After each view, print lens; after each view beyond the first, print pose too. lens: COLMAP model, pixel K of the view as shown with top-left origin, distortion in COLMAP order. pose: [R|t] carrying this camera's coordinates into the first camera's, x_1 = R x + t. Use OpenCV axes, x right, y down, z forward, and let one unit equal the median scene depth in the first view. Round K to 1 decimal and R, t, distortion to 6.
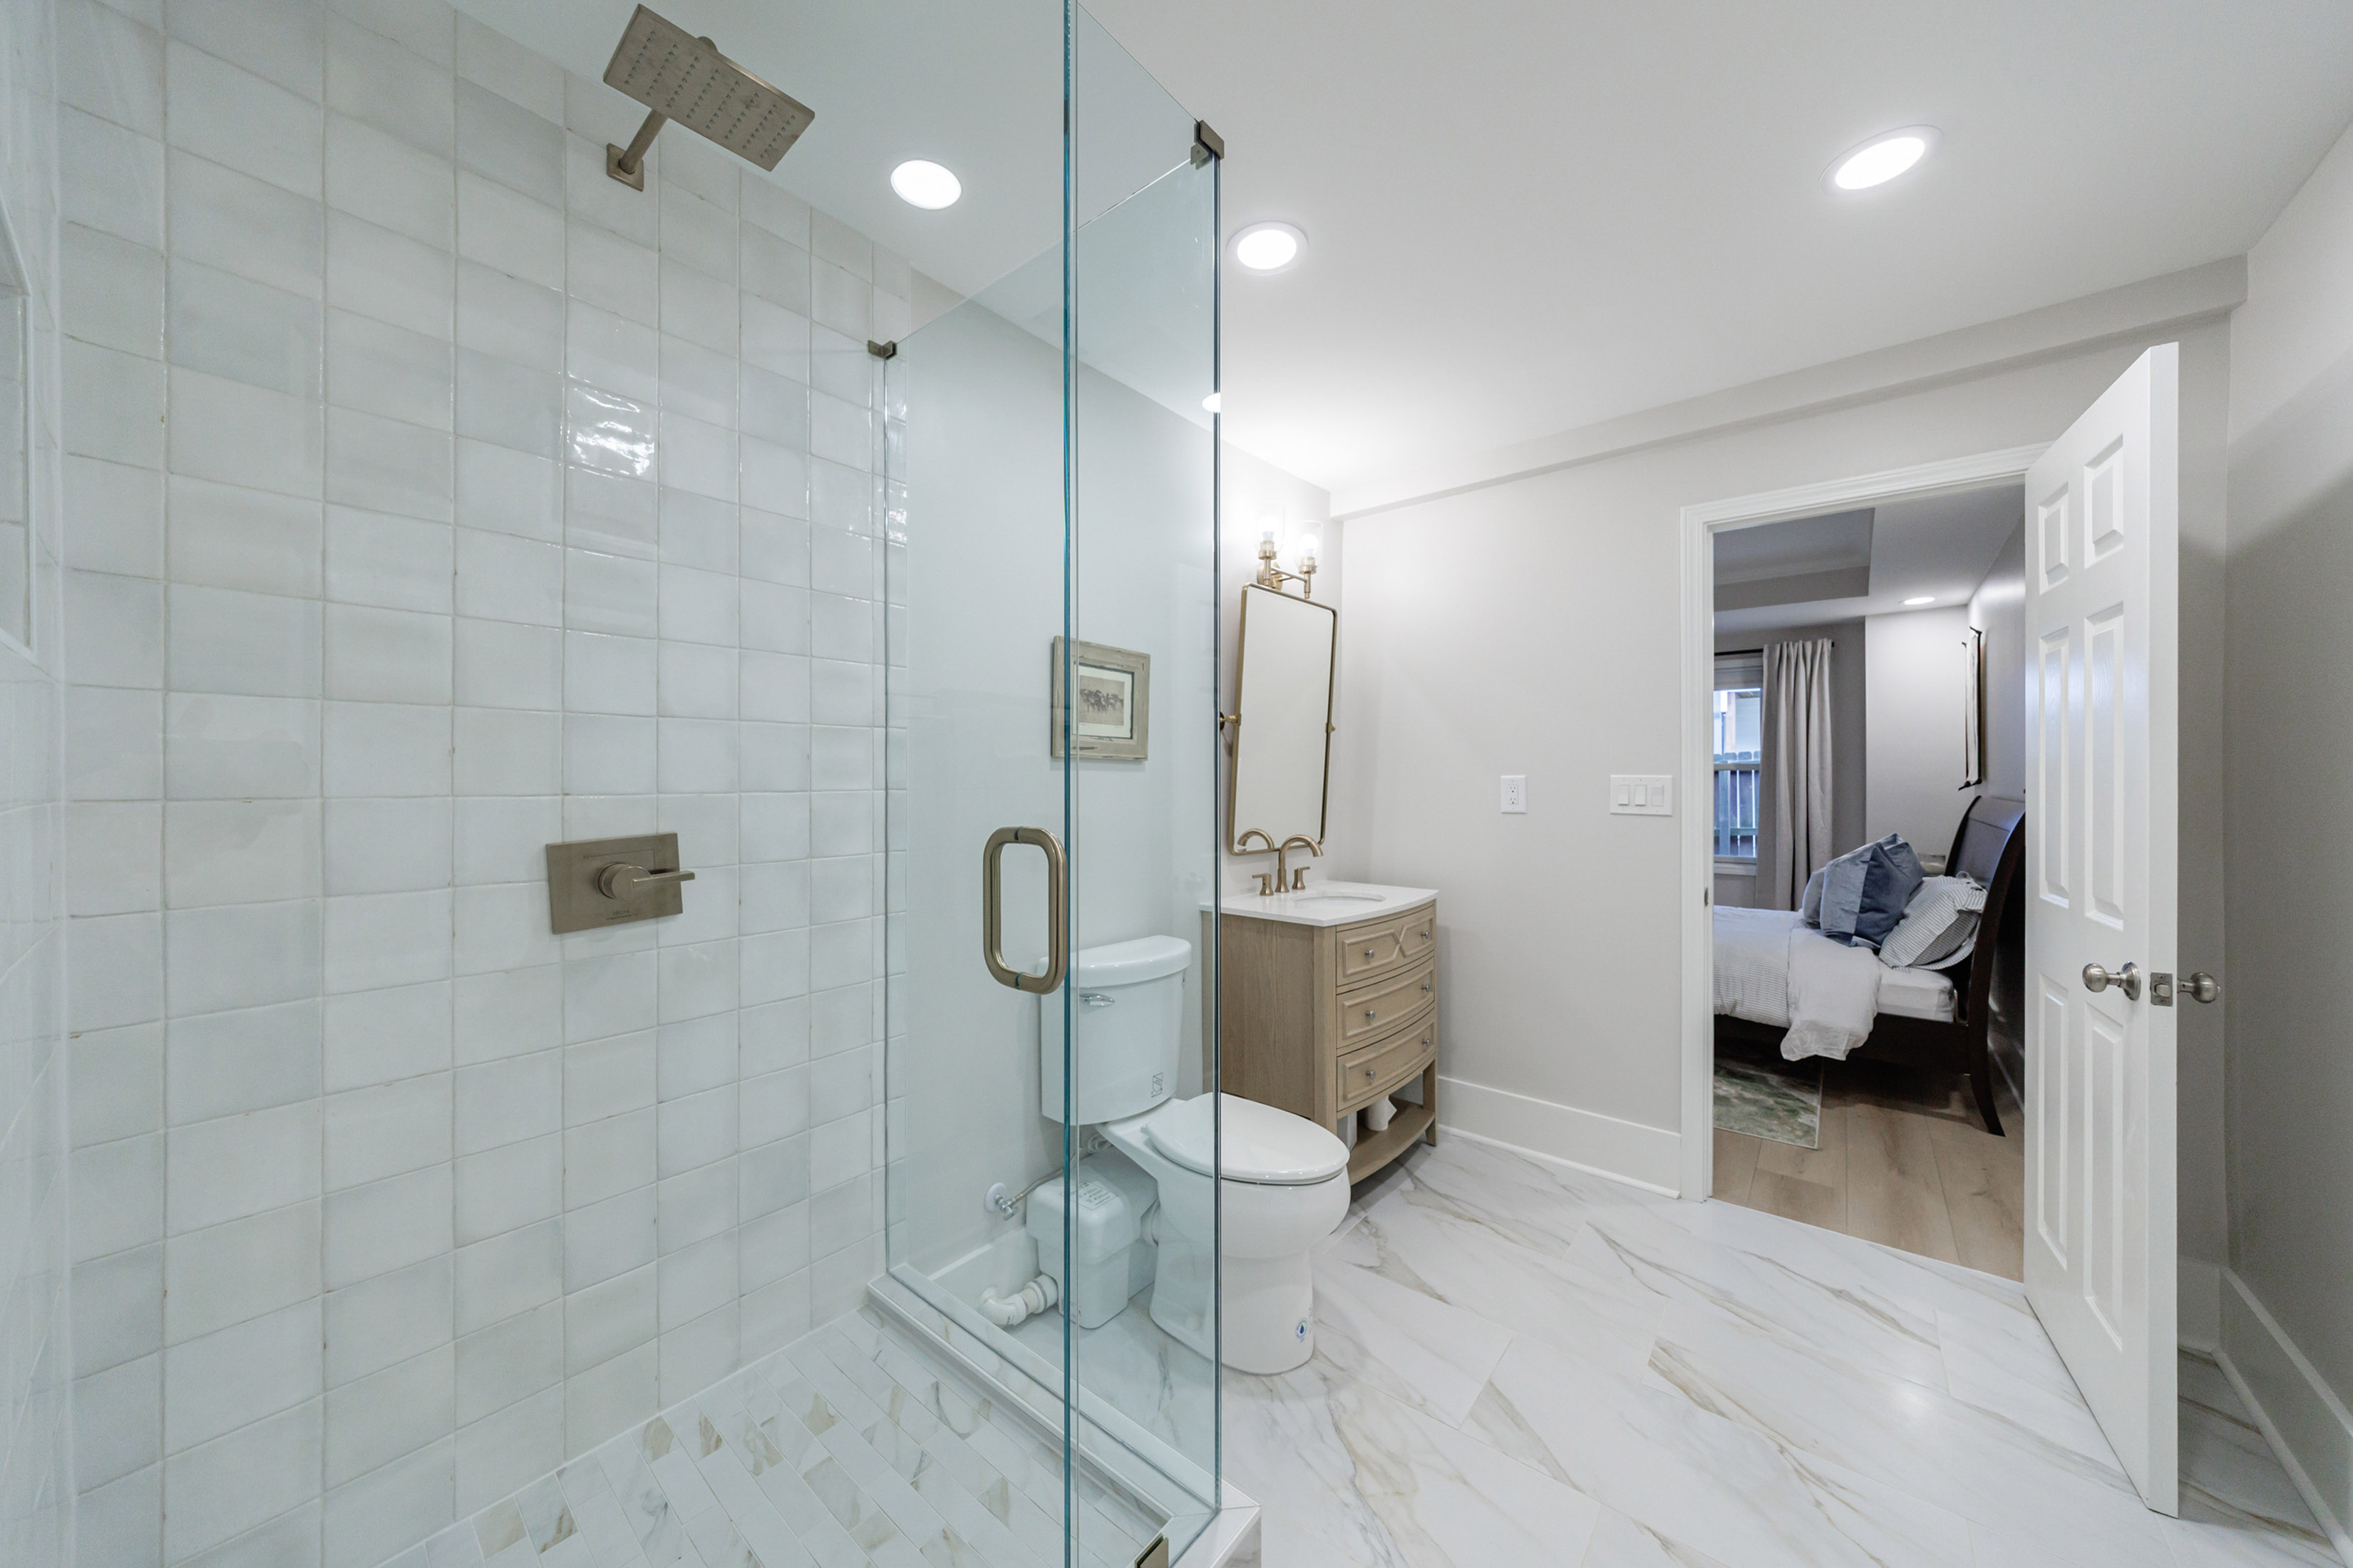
lens RADIAL K [[805.8, 0, 1176.5], [0, 805.8, 784.0], [0, 0, 1]] dist [0.000276, 0.000026]
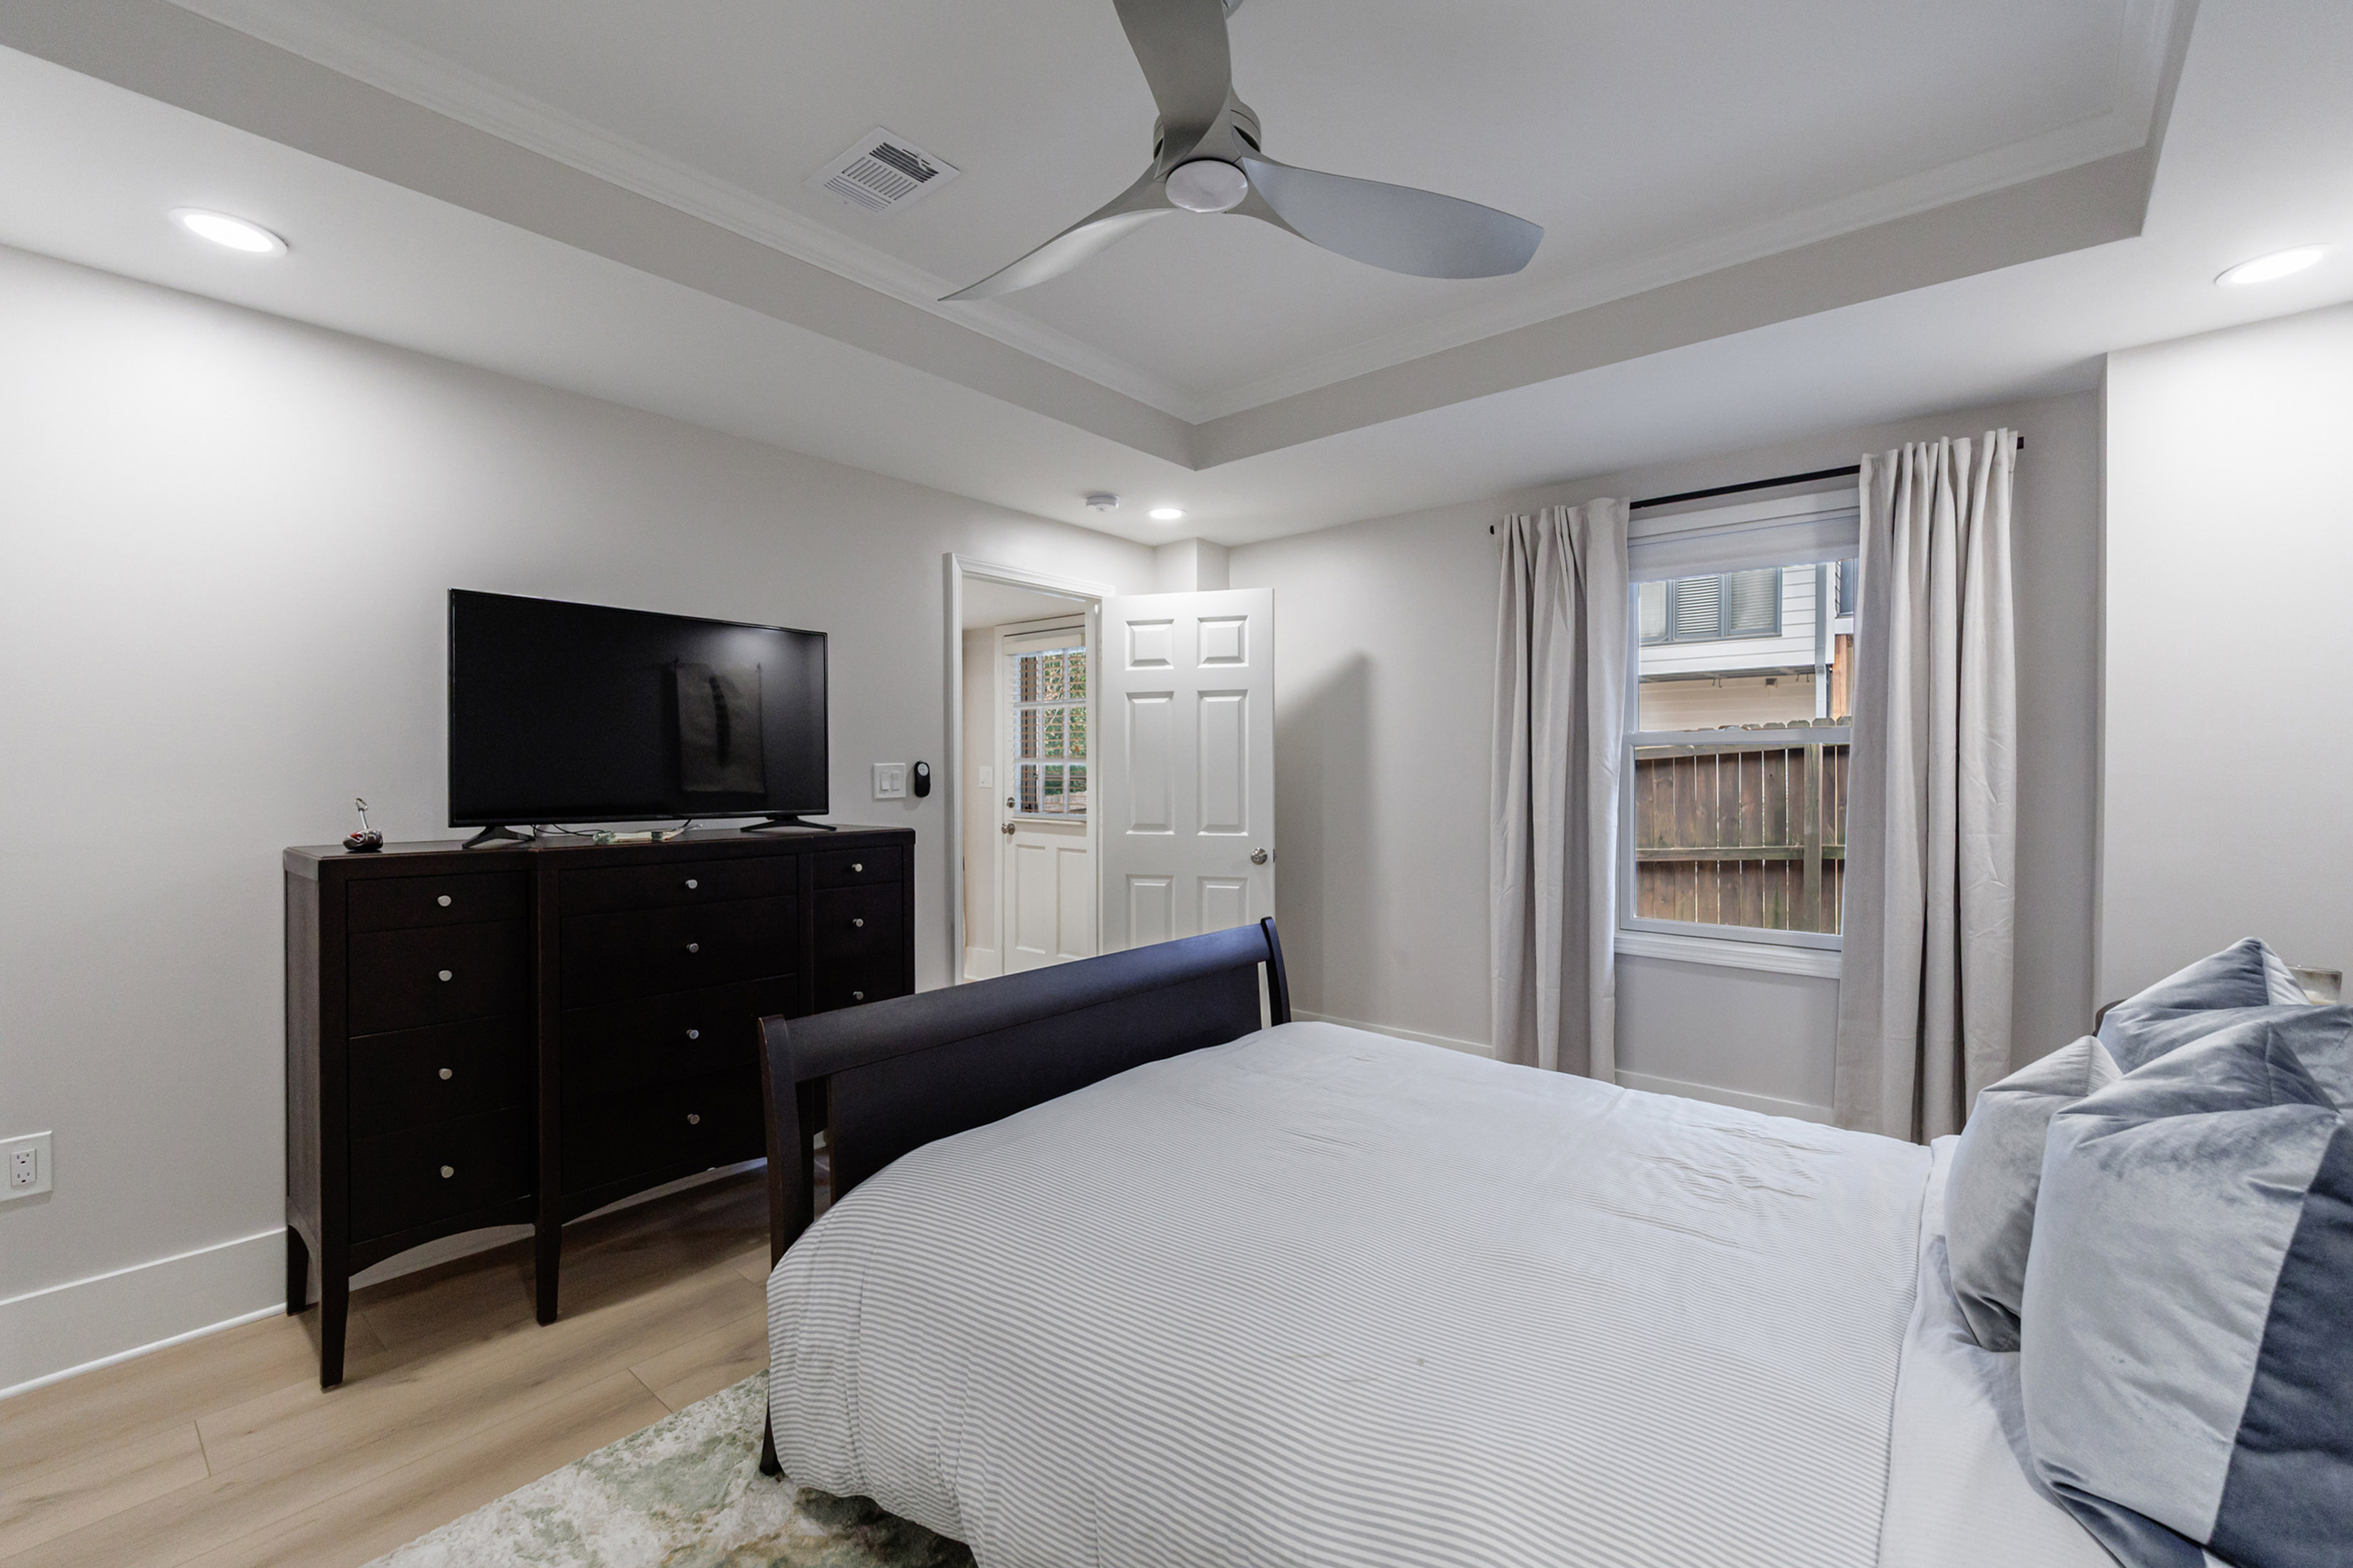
lens RADIAL K [[1004.9, 0, 1176.5], [0, 1004.9, 784.0], [0, 0, 1]] dist [-0.000142, 0.000062]
pose [[0.999957, 0.000471, 0.009253, 0.360119], [-0.000592, 0.999914, 0.013099, -0.000756], [-0.009246, -0.013104, 0.999871, 0.466011]]
